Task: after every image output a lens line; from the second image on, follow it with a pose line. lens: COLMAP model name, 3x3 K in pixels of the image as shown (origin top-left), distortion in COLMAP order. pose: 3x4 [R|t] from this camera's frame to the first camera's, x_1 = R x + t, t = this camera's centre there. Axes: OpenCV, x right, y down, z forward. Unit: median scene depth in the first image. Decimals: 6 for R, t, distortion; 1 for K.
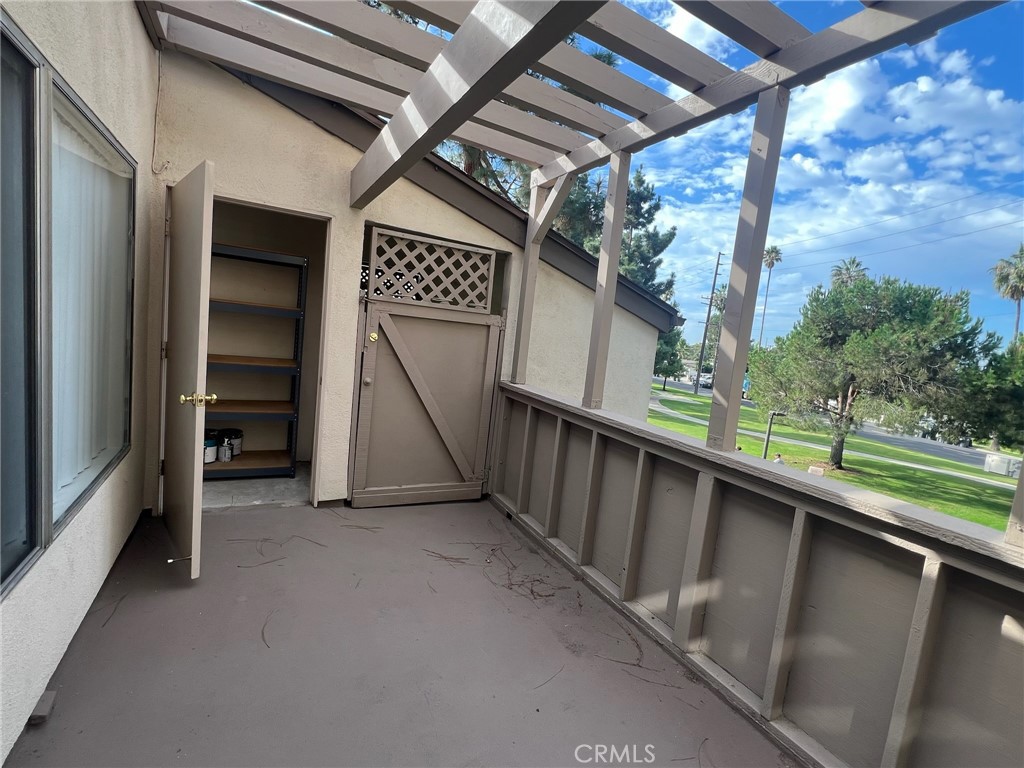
lens RADIAL K [[458.0, 0, 503.5], [0, 458.0, 385.0], [0, 0, 1]] dist [0.022007, -0.000484]
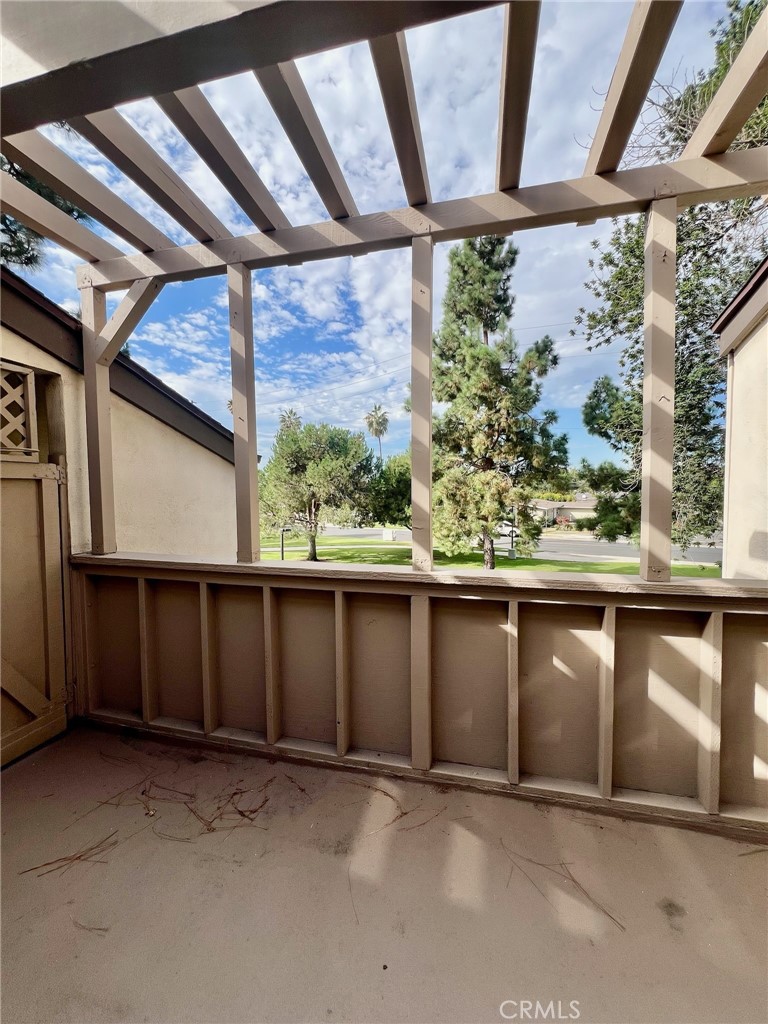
lens RADIAL K [[408.6, 0, 382.6], [0, 408.6, 510.3], [0, 0, 1]] dist [-0.001278, 0.000622]
pose [[0.667557, -0.153756, 0.728510, -0.142511], [0.166546, 0.984489, 0.055170, -0.034312], [-0.725693, 0.084502, 0.682810, 0.228919]]
